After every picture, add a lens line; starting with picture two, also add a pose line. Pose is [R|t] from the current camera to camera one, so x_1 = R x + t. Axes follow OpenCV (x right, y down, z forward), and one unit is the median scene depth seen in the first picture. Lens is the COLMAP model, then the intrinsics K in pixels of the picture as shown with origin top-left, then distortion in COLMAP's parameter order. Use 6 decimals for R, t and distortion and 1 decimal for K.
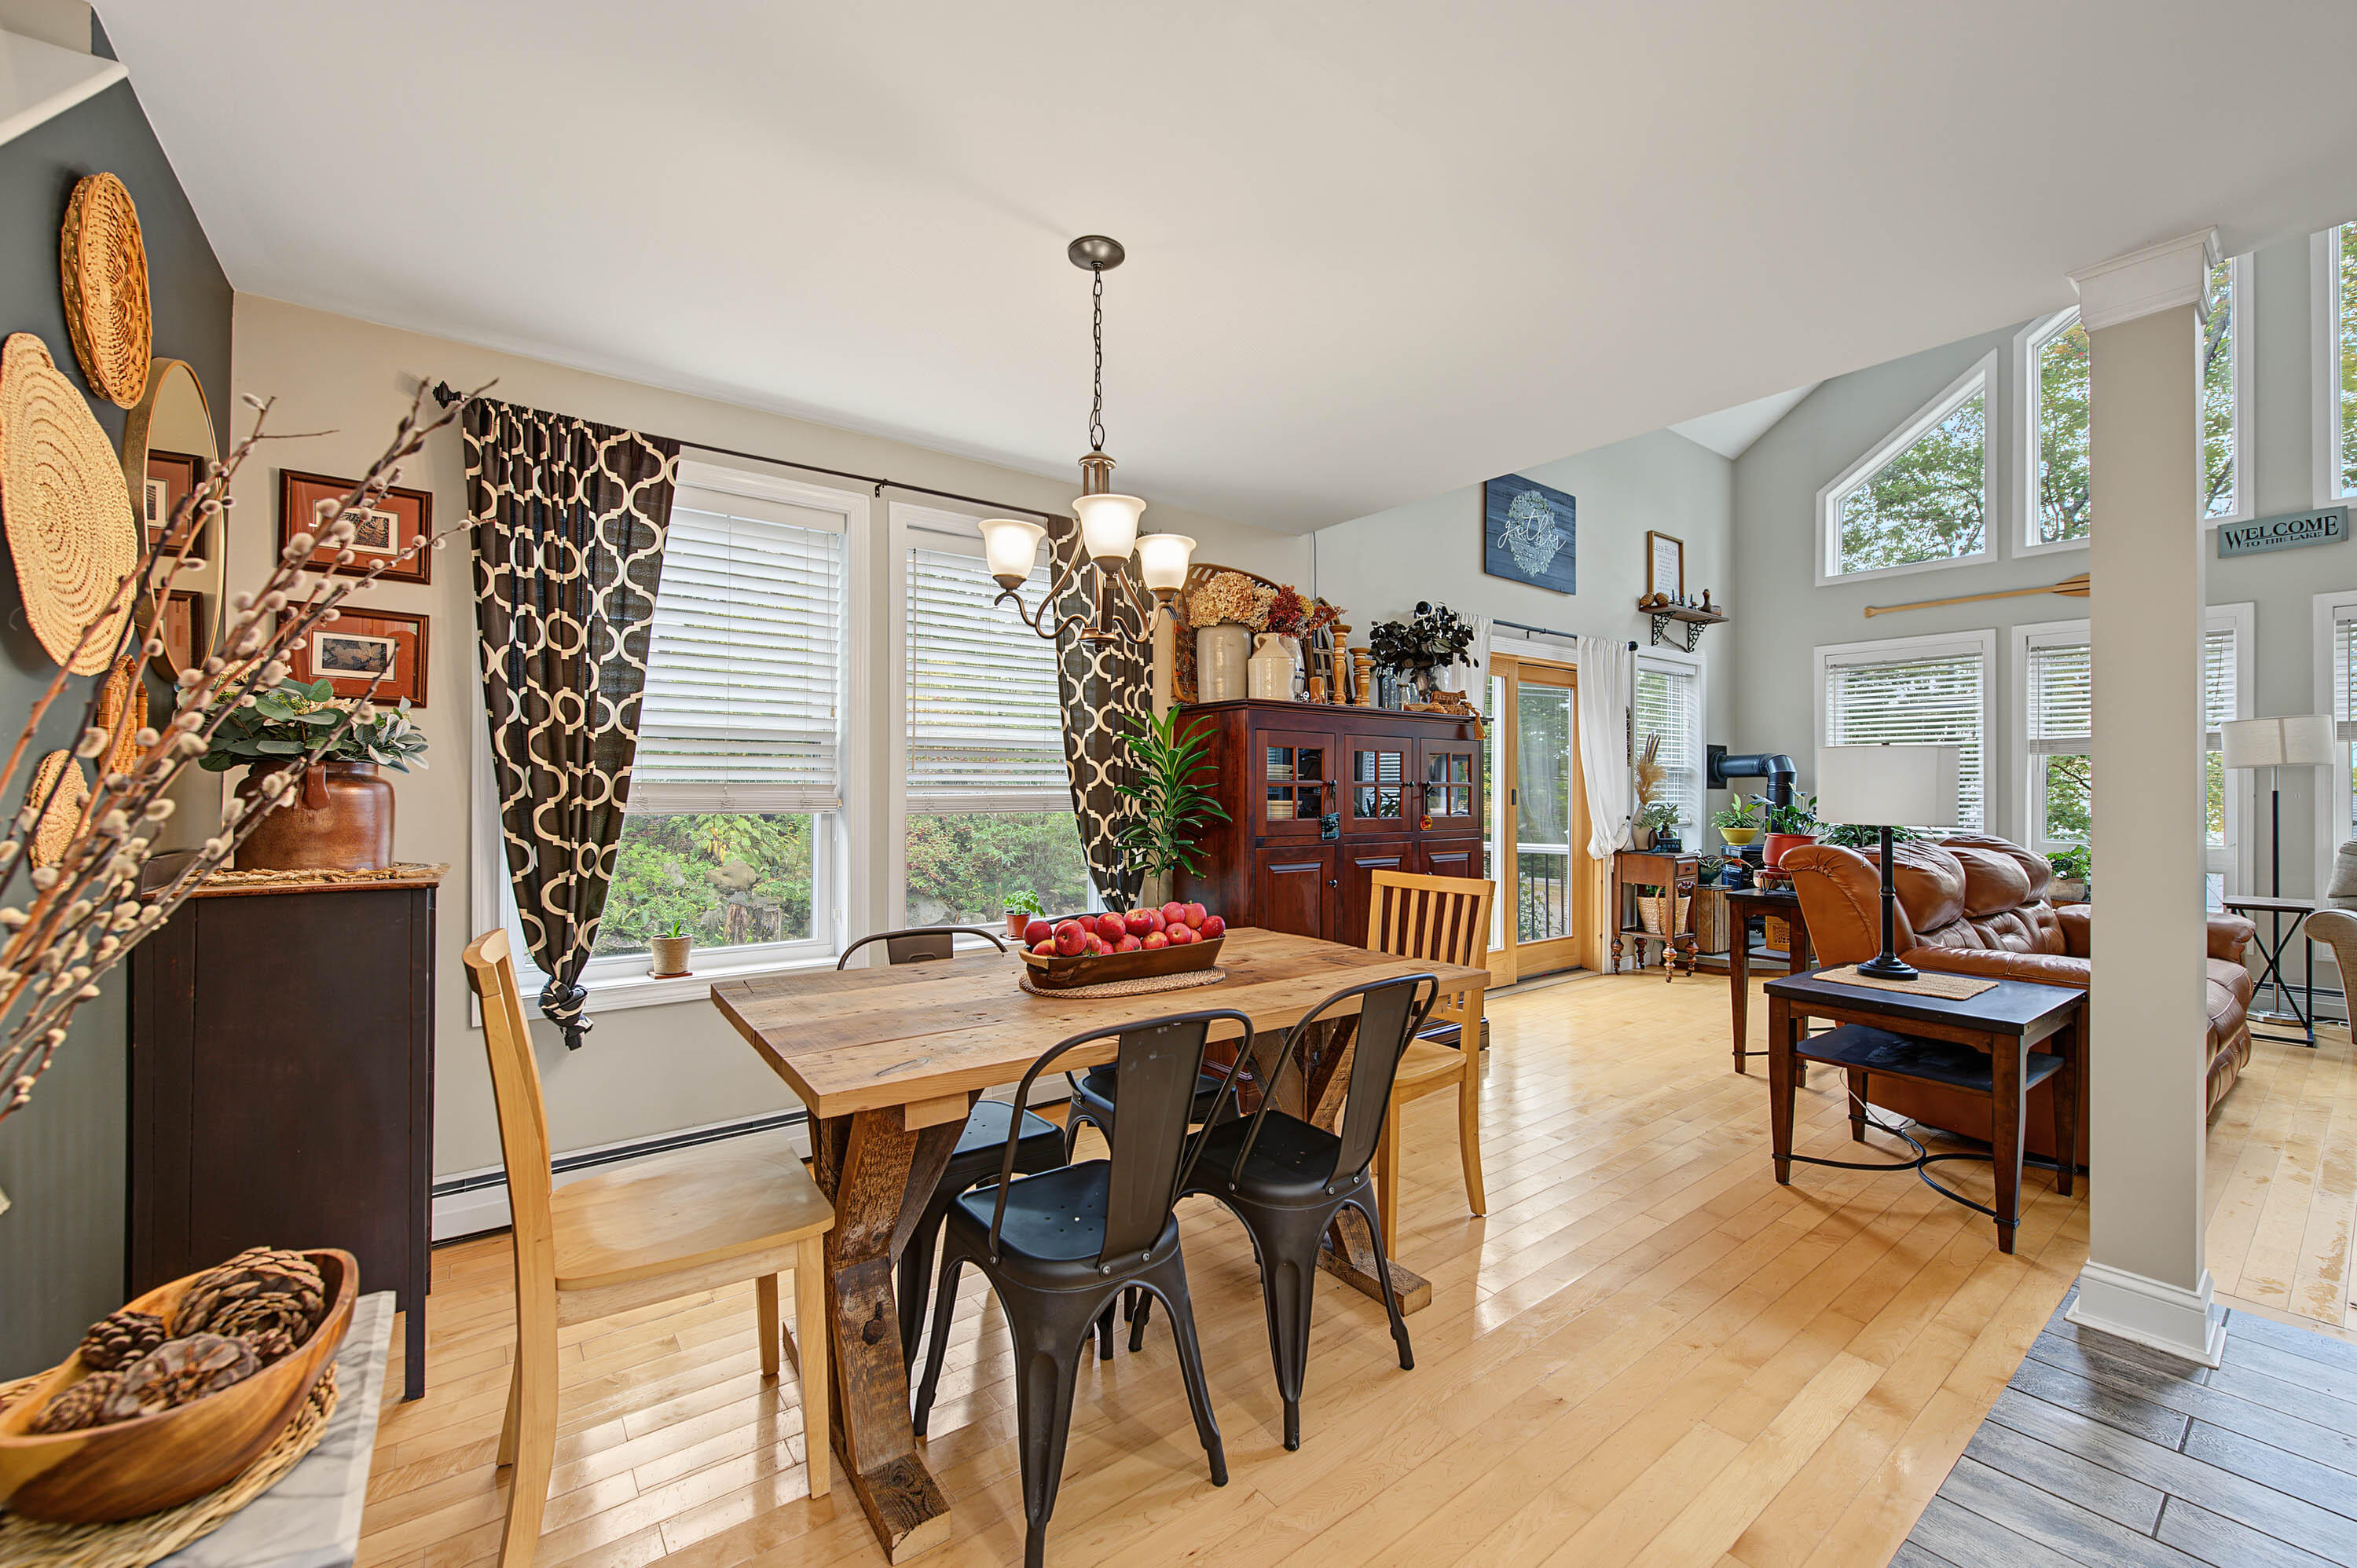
lens RADIAL K [[931.3, 0, 1178.5], [0, 931.3, 784.0], [0, 0, 1]] dist [-0.003472, -0.000657]
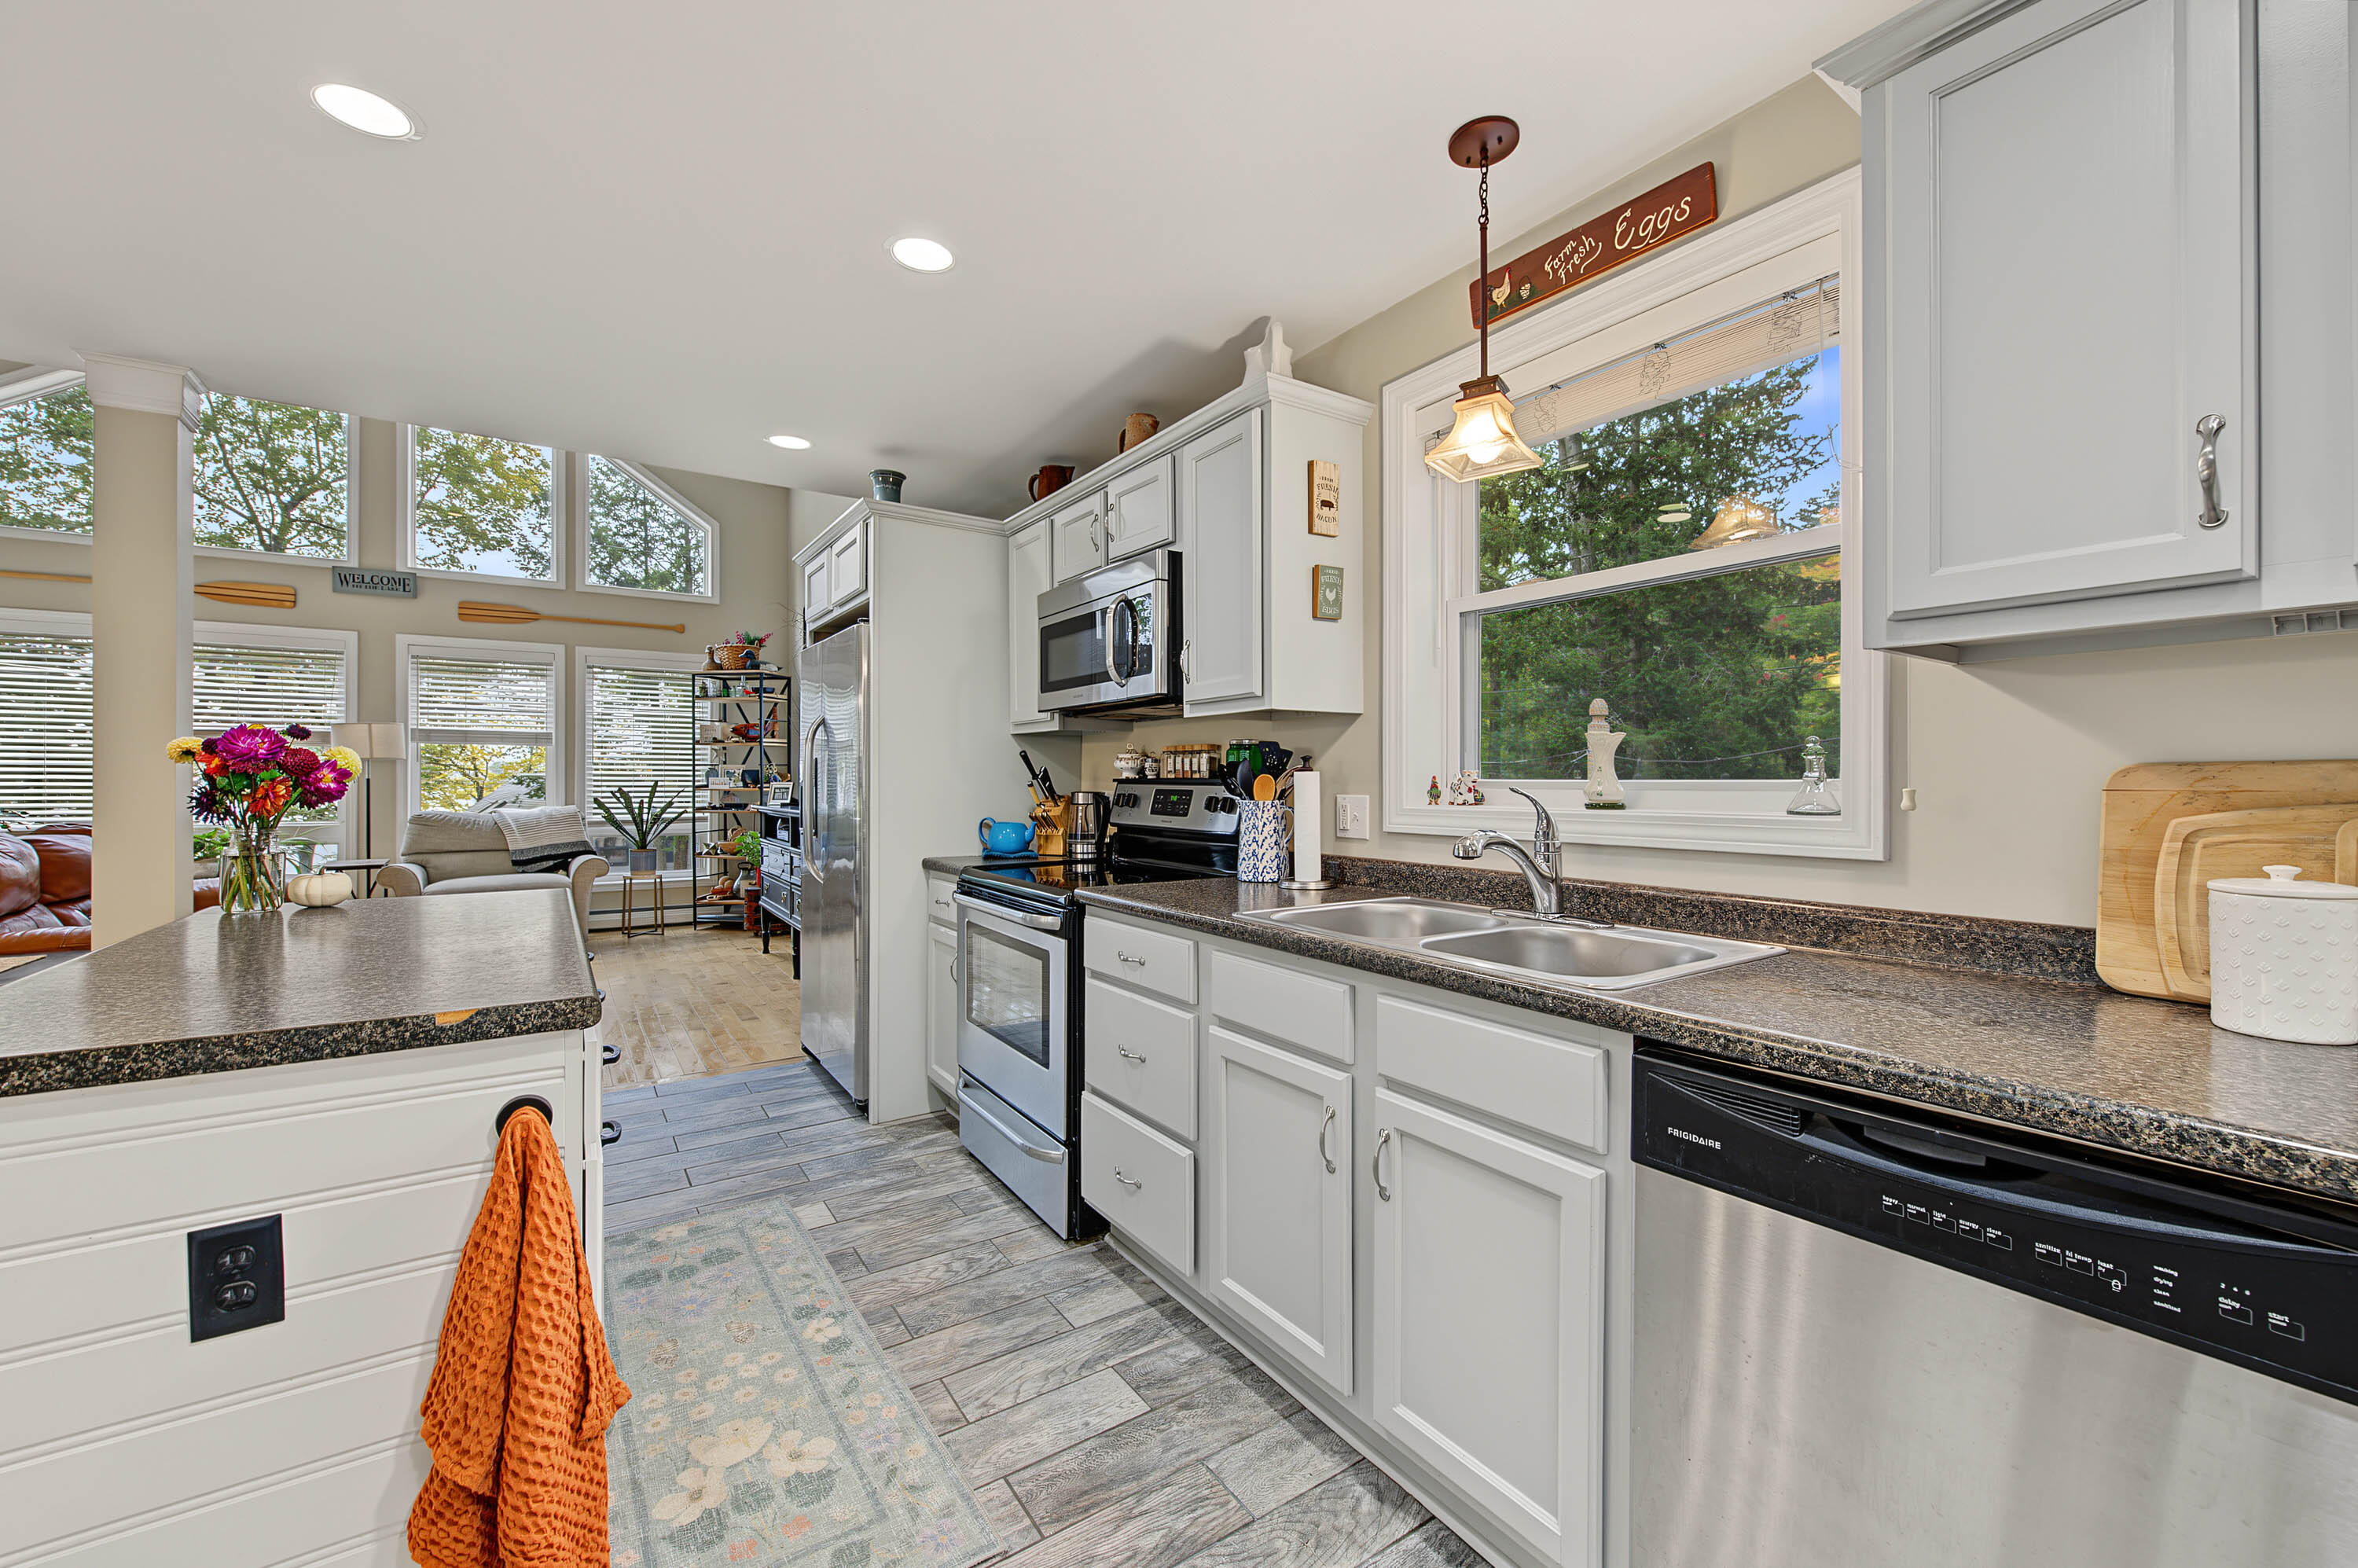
lens RADIAL K [[935.7, 0, 1183.4], [0, 935.7, 780.4], [0, 0, 1]] dist [-0.002683, -0.000506]
pose [[0.053845, -0.003217, 0.998544, -0.101637], [-0.005992, 0.999976, 0.003545, -0.001779], [-0.998531, -0.006175, 0.053825, -0.301132]]
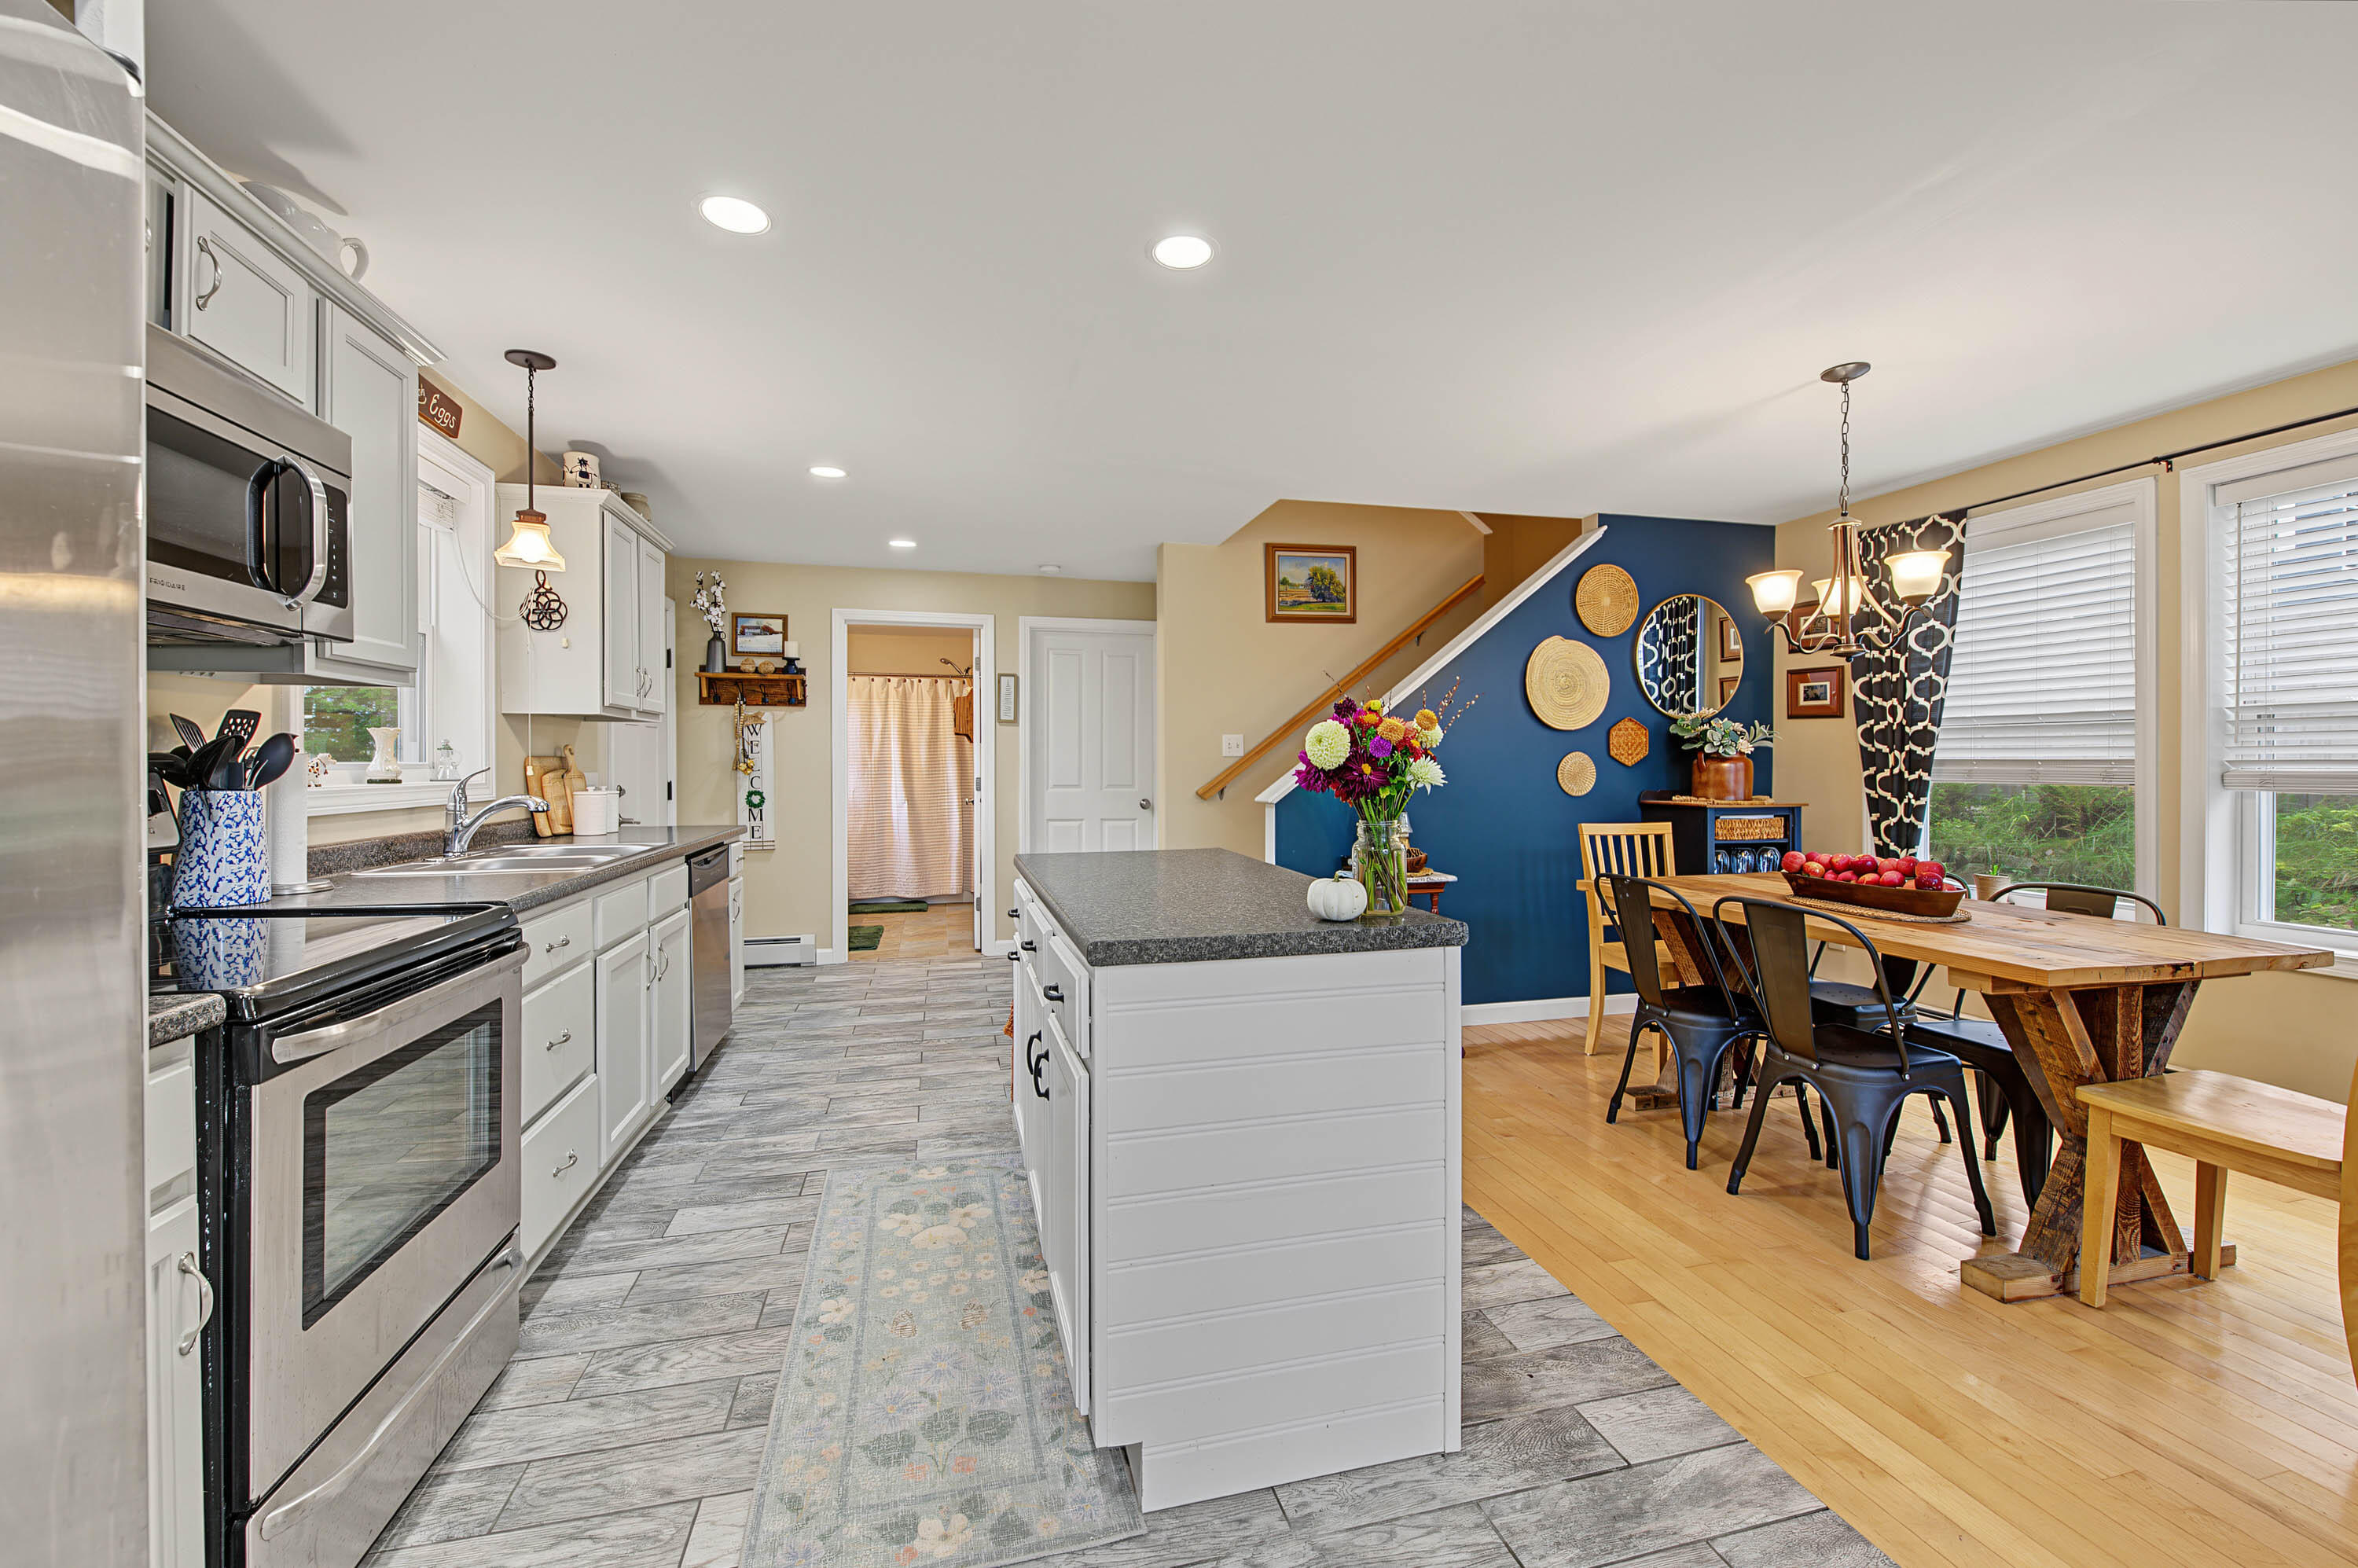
lens RADIAL K [[930.0, 0, 1178.7], [0, 930.0, 768.9], [0, 0, 1]] dist [-0.006572, -0.000416]
pose [[-0.389805, 0.002756, -0.920893, 0.882778], [0.003629, 0.999992, 0.001456, 0.005256], [0.920890, -0.002774, -0.389812, 0.355242]]
